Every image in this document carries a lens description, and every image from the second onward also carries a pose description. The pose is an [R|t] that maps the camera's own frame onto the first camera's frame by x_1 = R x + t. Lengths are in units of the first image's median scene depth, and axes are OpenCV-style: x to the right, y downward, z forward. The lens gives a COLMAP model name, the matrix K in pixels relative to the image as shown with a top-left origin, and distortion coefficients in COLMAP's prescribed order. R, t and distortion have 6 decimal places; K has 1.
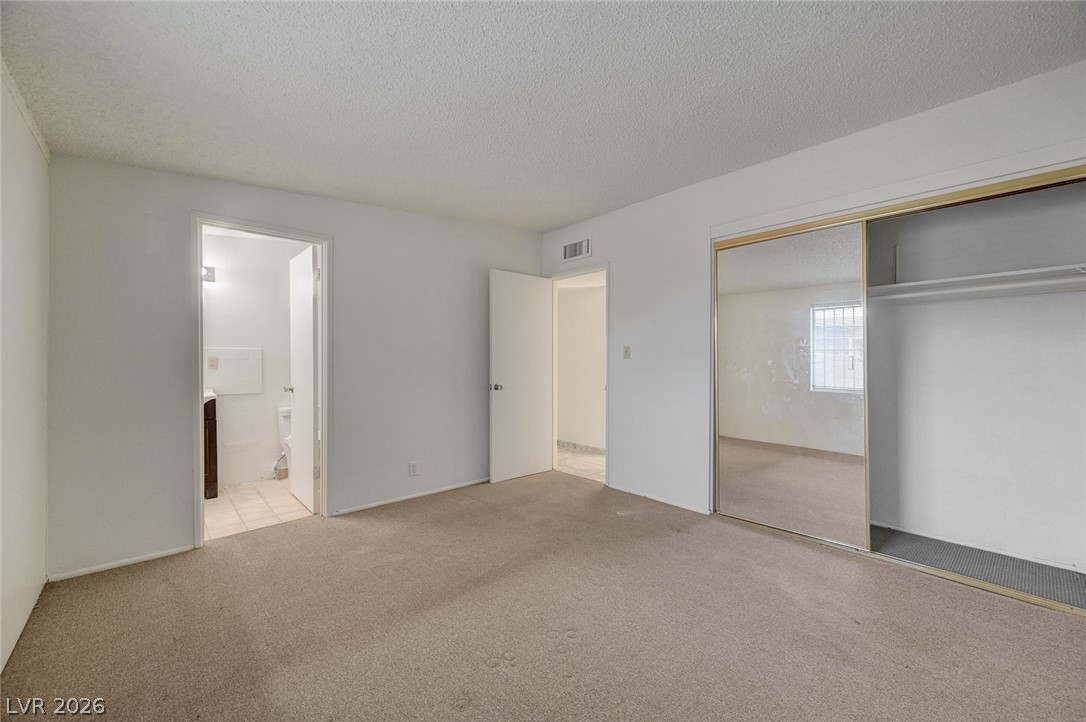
lens RADIAL K [[431.6, 0, 544.0], [0, 431.6, 359.2], [0, 0, 1]] dist [0.007819, -0.000962]
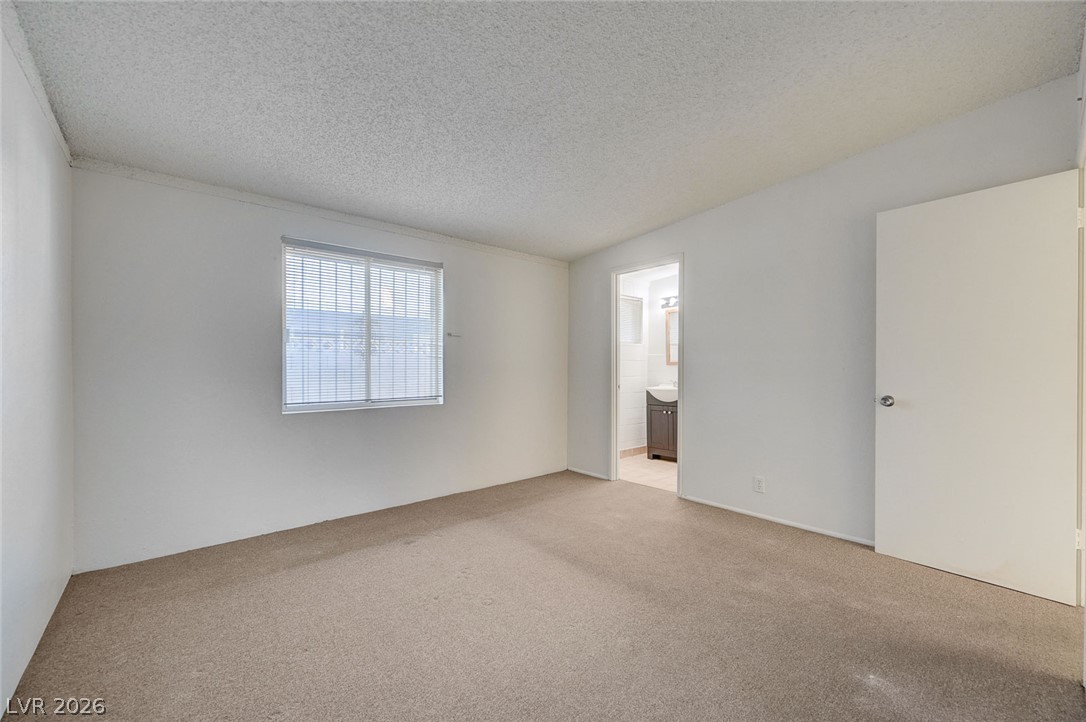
lens RADIAL K [[431.6, 0, 542.0], [0, 431.6, 366.7], [0, 0, 1]] dist [0.007819, -0.000962]
pose [[-0.039074, -0.008181, -0.999203, 0.646144], [0.006368, 0.999944, -0.008436, 0.021350], [0.999216, -0.006693, -0.039020, 0.650767]]
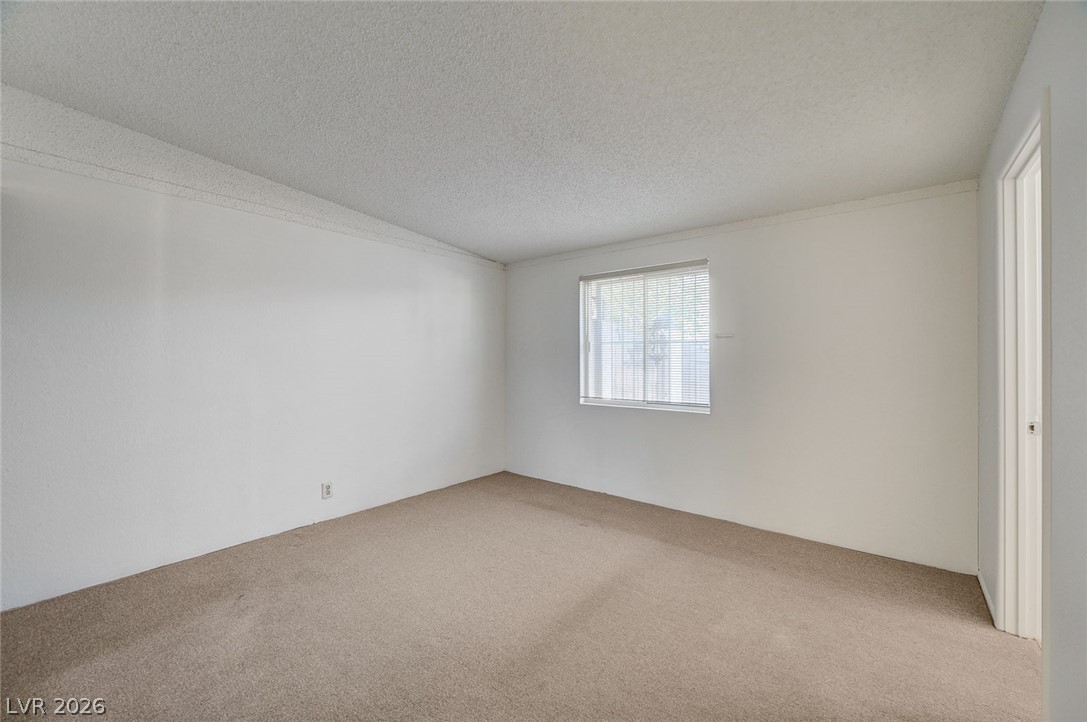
lens RADIAL K [[432.0, 0, 545.1], [0, 432.0, 361.4], [0, 0, 1]] dist [0.007819, -0.000962]
pose [[-0.987342, -0.014546, -0.157934, 0.070462], [-0.013193, 0.999867, -0.009609, -0.001921], [0.158053, -0.007404, -0.987403, 1.292283]]
